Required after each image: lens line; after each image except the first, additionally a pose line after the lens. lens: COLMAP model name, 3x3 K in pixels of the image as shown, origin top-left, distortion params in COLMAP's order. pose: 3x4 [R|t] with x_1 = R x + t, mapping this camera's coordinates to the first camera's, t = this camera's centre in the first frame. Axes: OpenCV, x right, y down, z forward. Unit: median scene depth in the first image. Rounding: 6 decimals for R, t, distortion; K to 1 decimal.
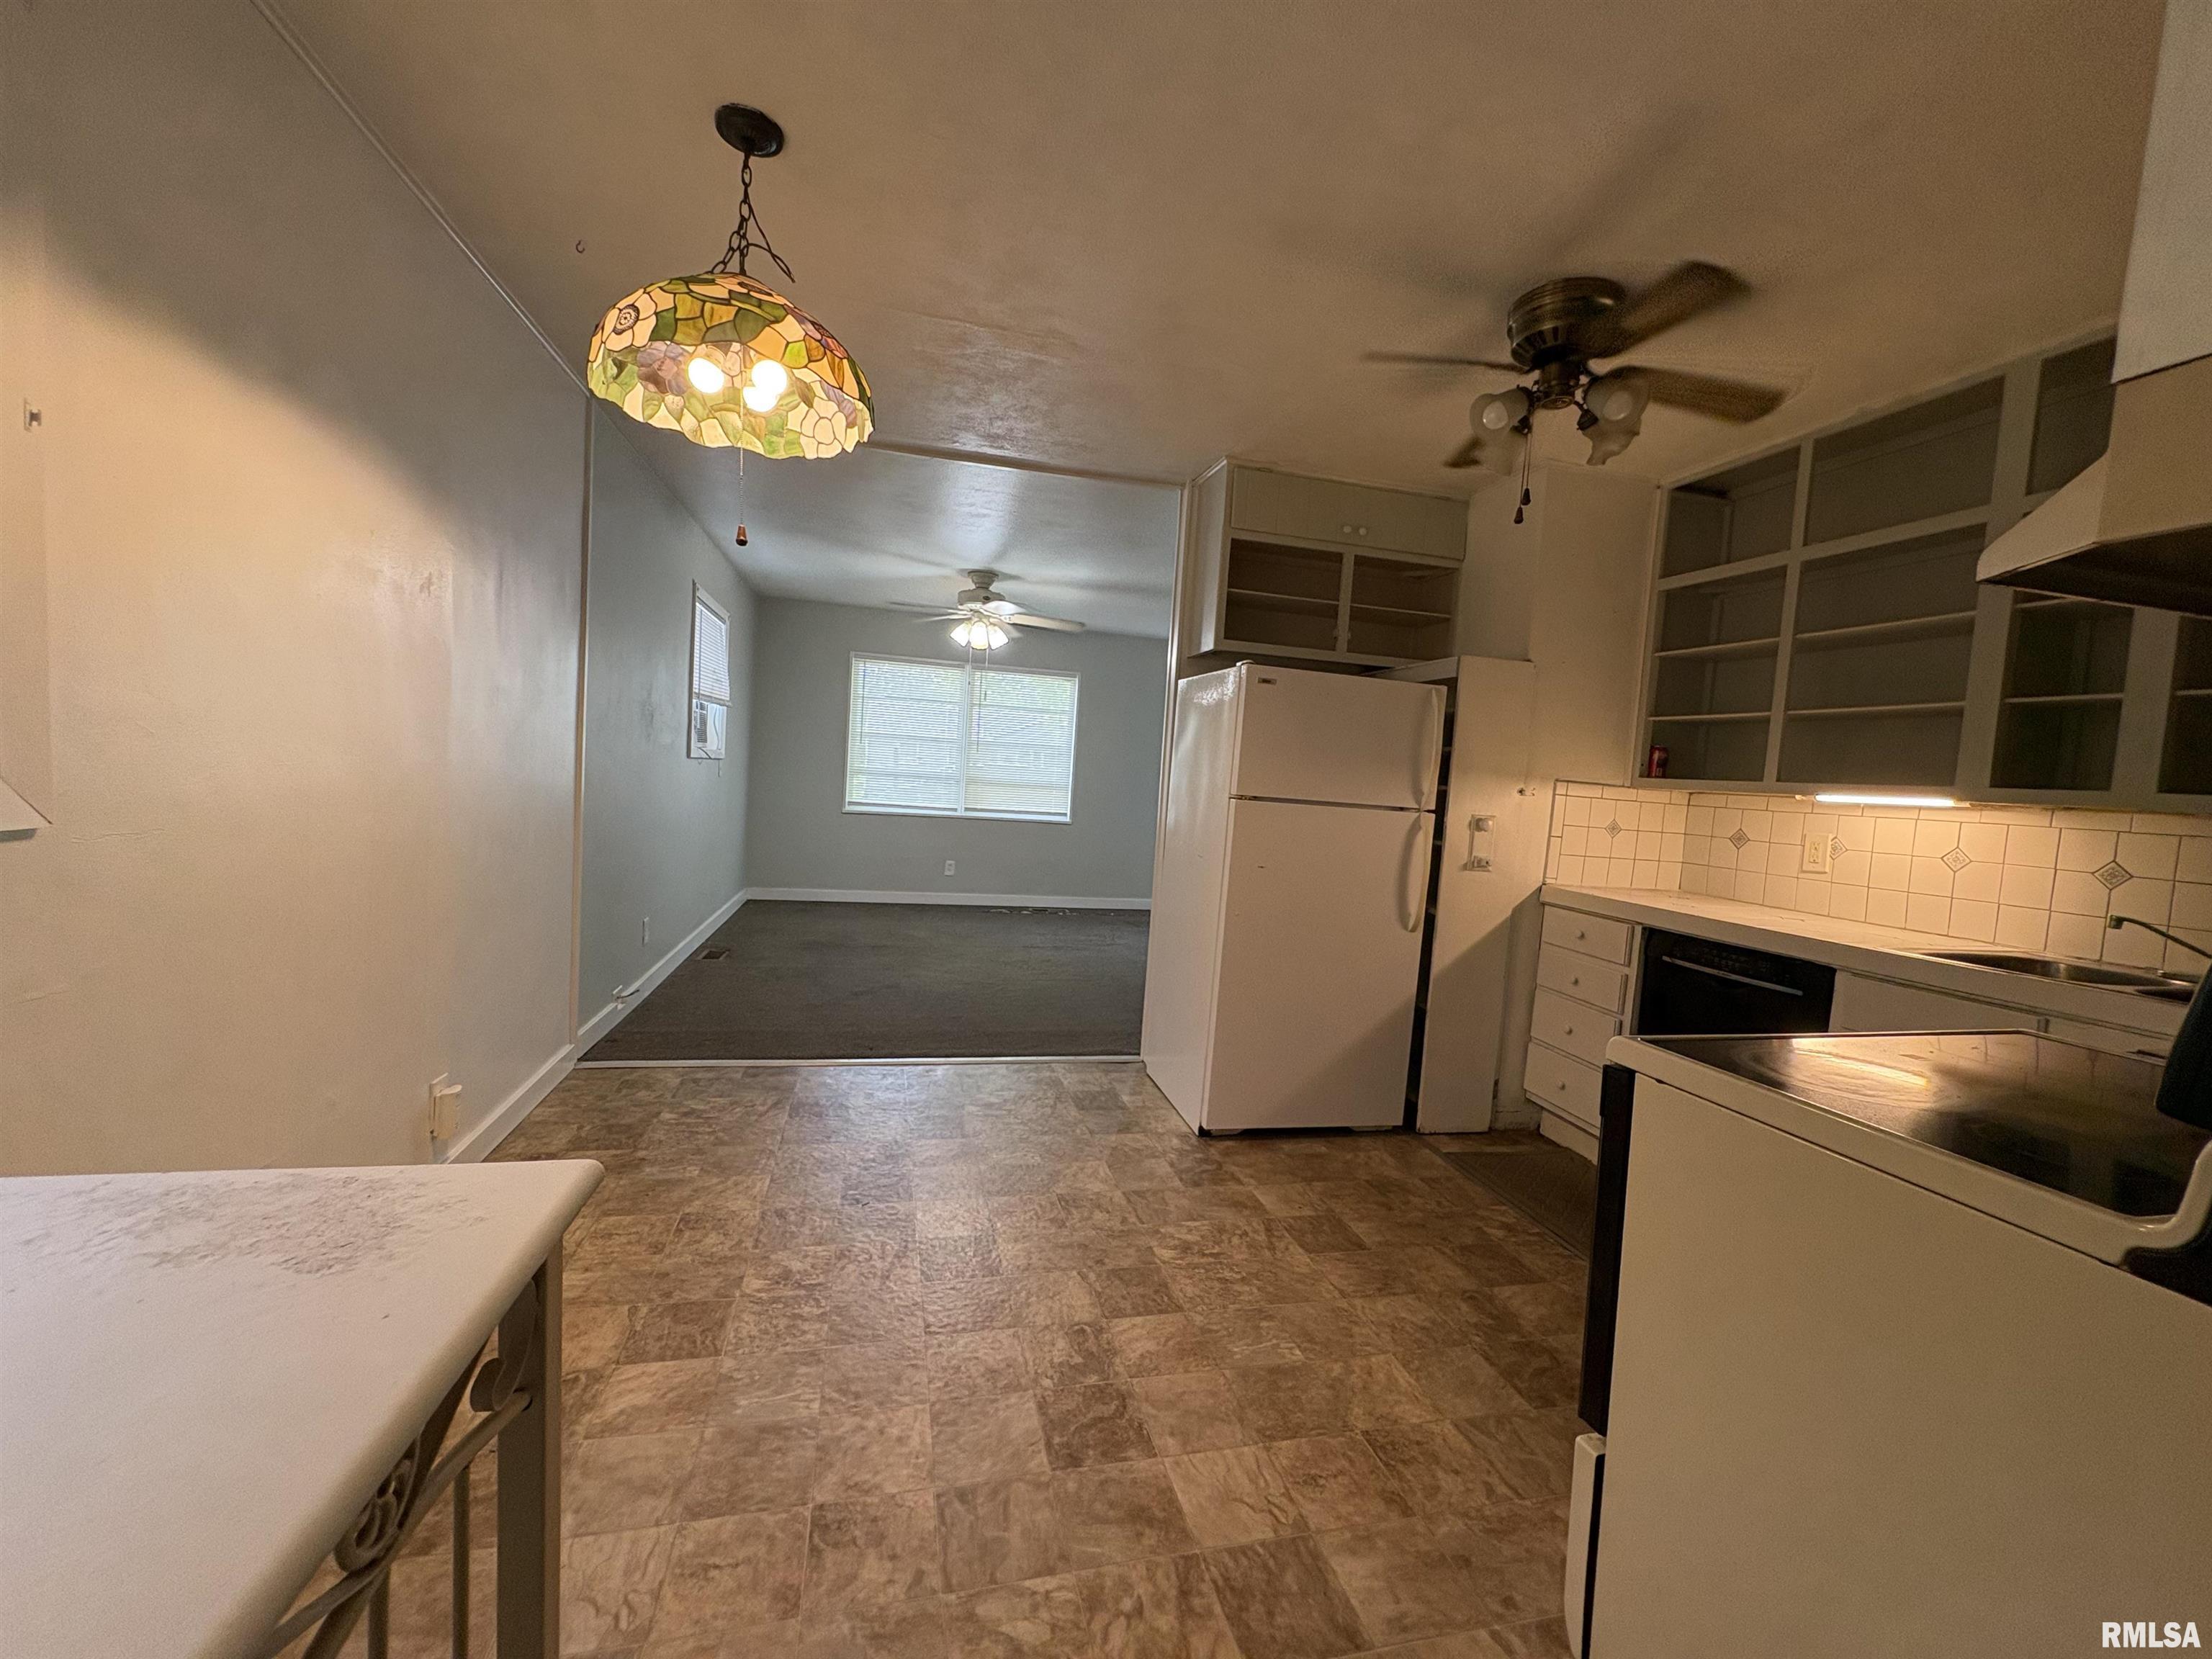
lens RADIAL K [[880.0, 0, 1101.3], [0, 880.0, 830.0], [0, 0, 1]] dist [-0.001706, 0.001021]
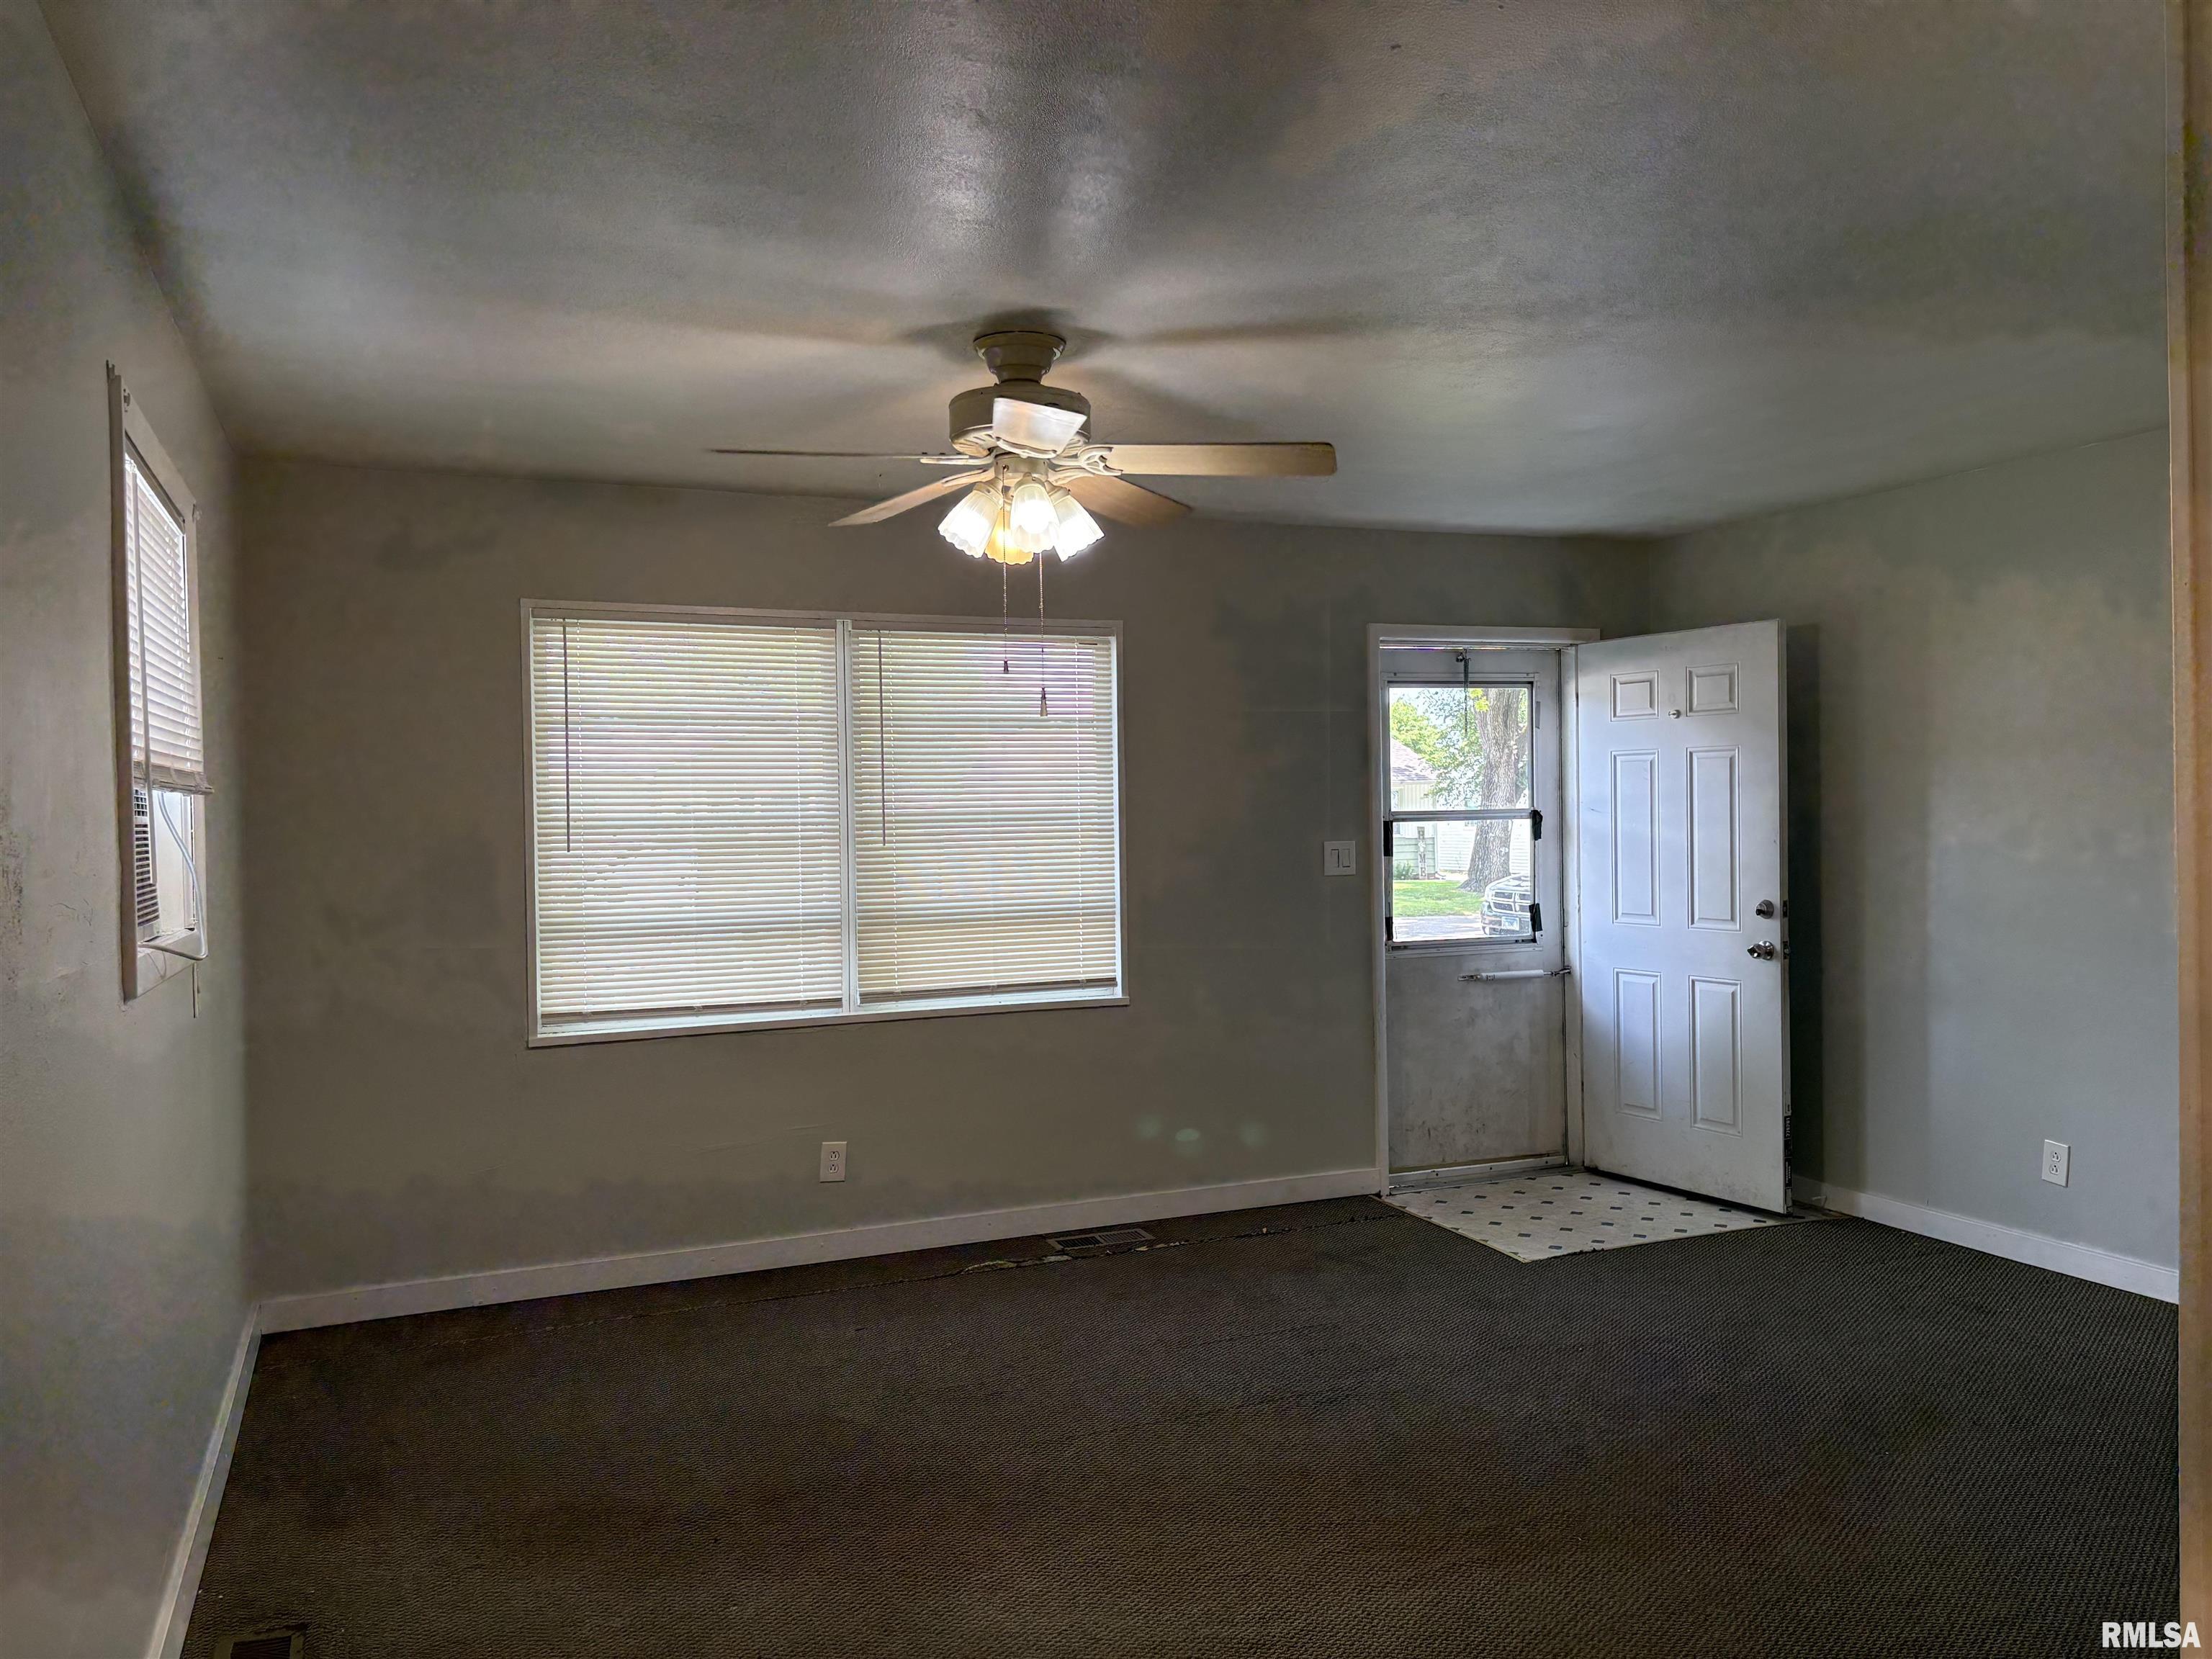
lens RADIAL K [[1680.8, 0, 1114.7], [0, 1680.8, 831.4], [0, 0, 1]] dist [0.063489, -0.064723]
pose [[0.981492, -0.087419, 0.170389, -0.161901], [0.095398, 0.994667, -0.039203, -0.054881], [-0.166053, 0.054732, 0.984597, 0.264576]]
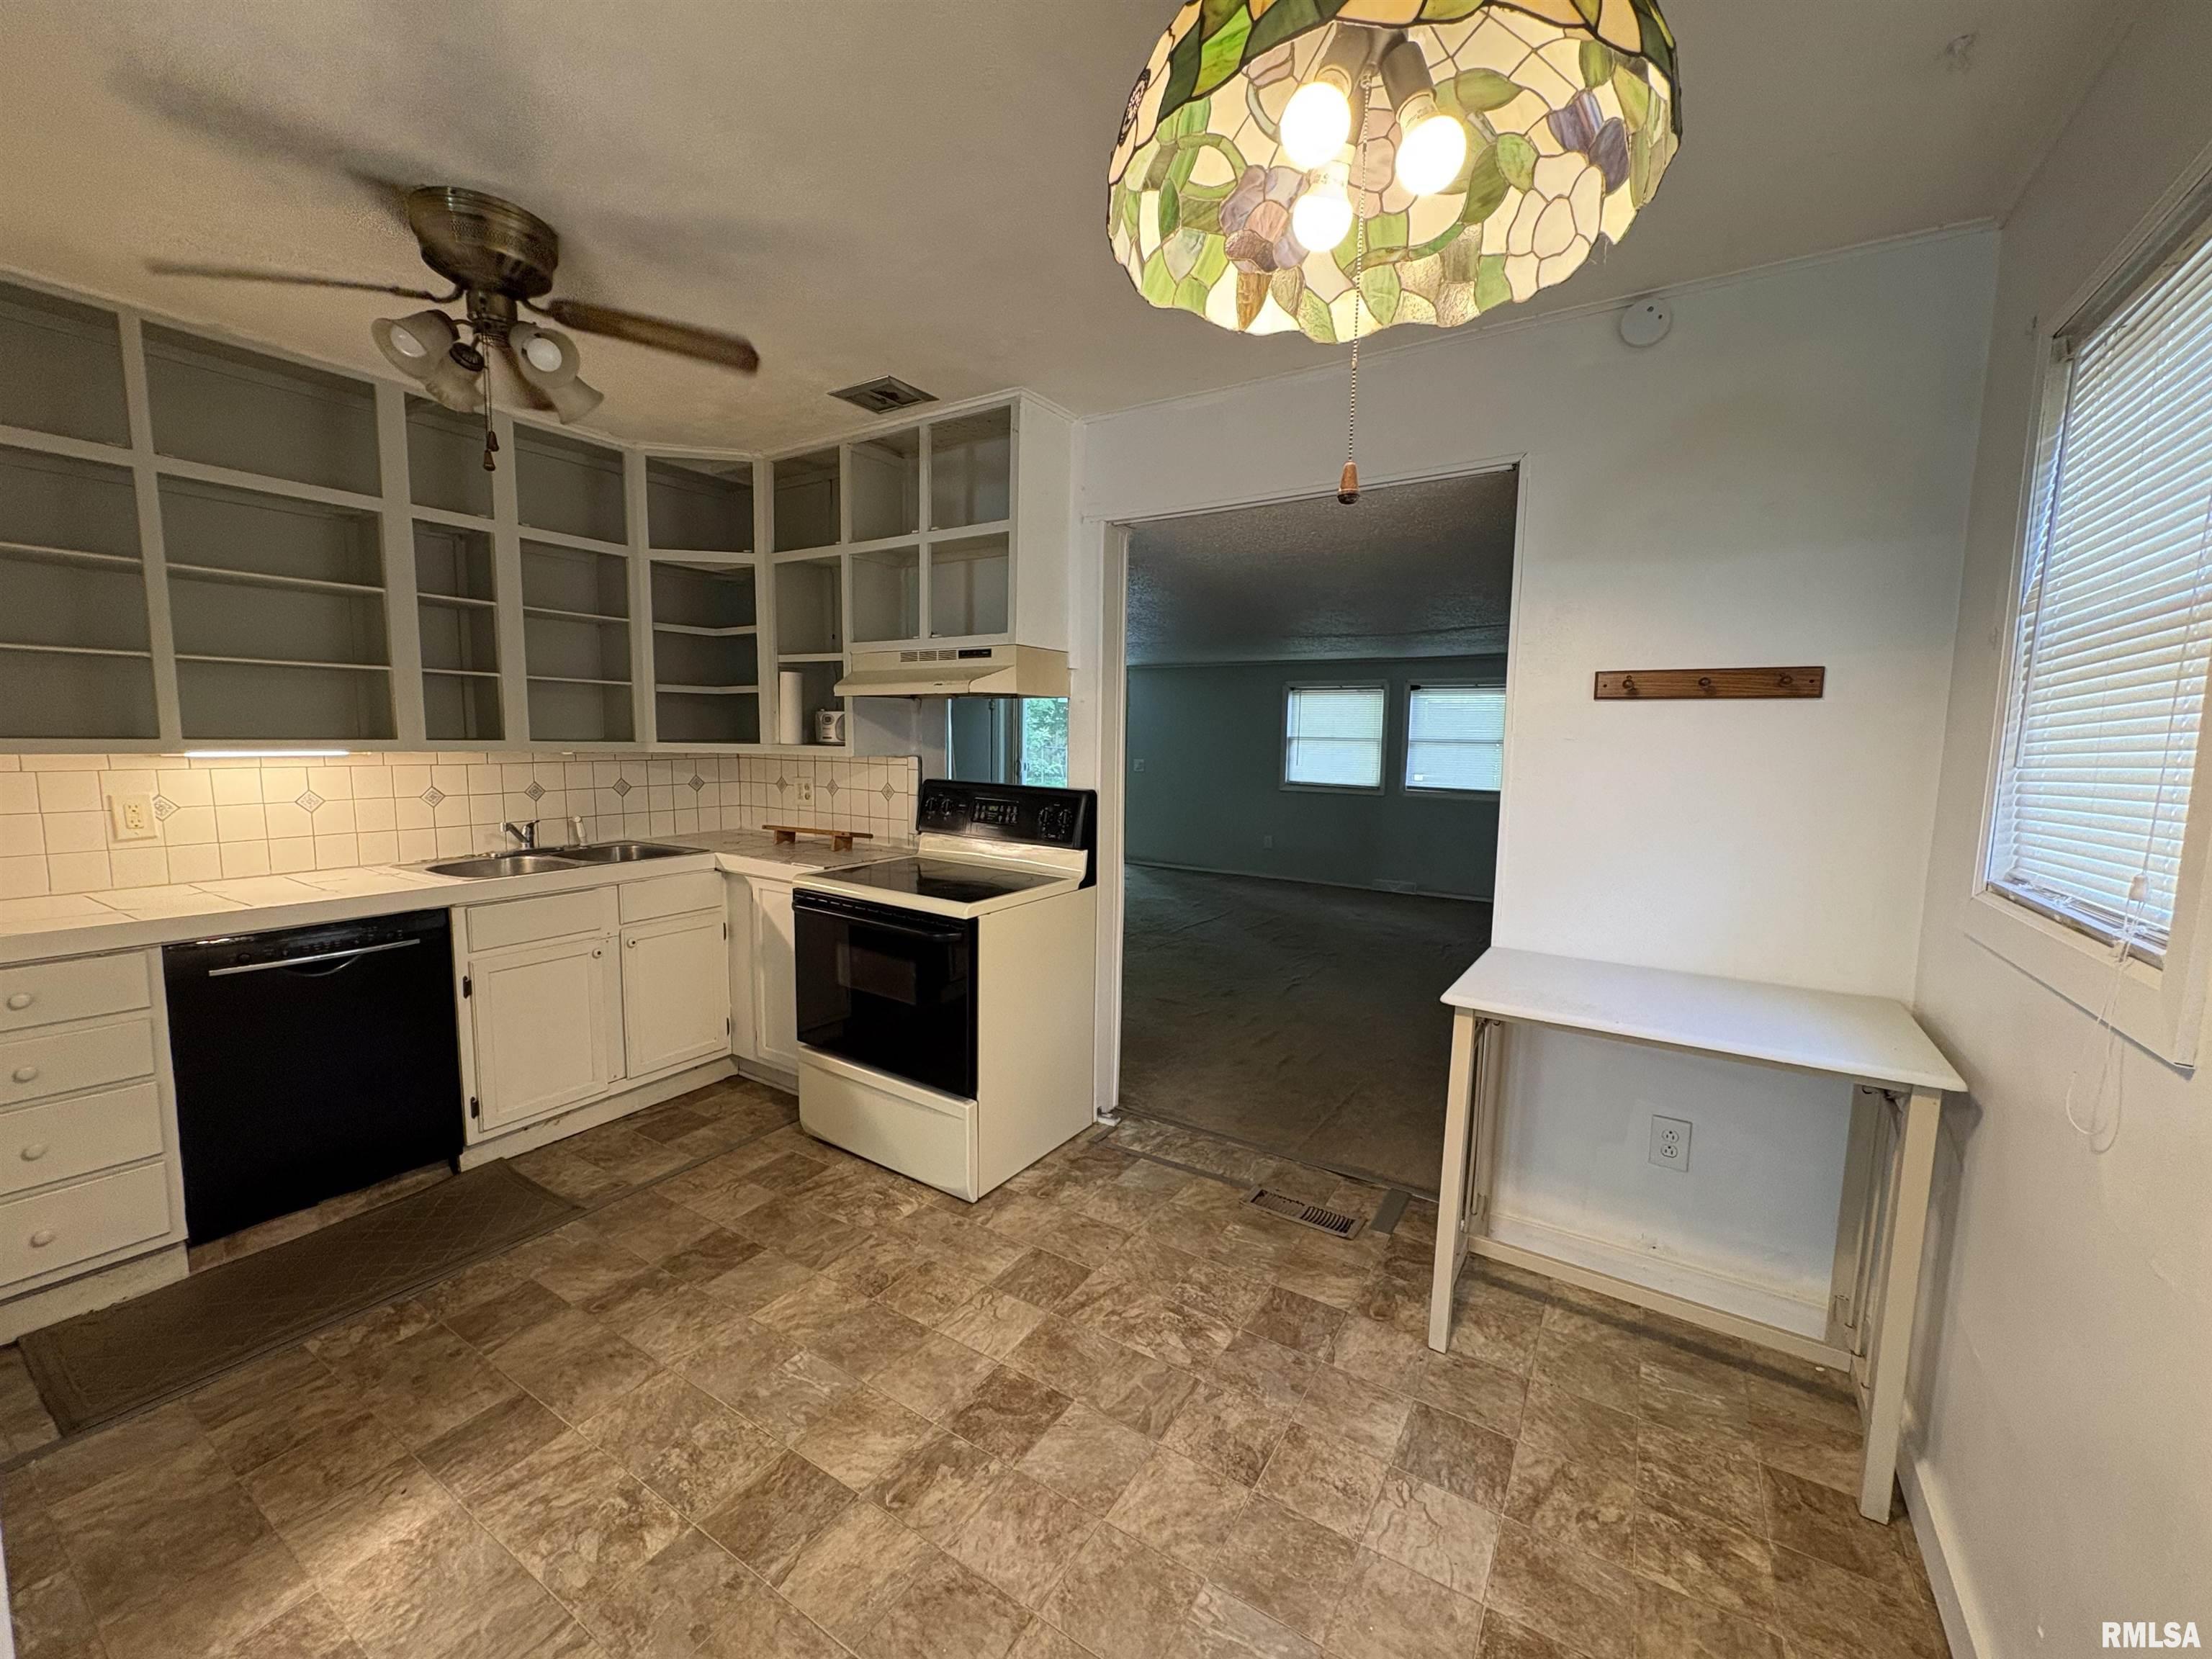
lens RADIAL K [[880.0, 0, 1104.3], [0, 880.0, 830.2], [0, 0, 1]] dist [-0.001706, 0.001021]
pose [[-0.691327, -0.155236, 0.705669, -0.439661], [-0.015990, 0.979696, 0.199852, -0.147331], [-0.722366, 0.126879, -0.679772, 0.915877]]
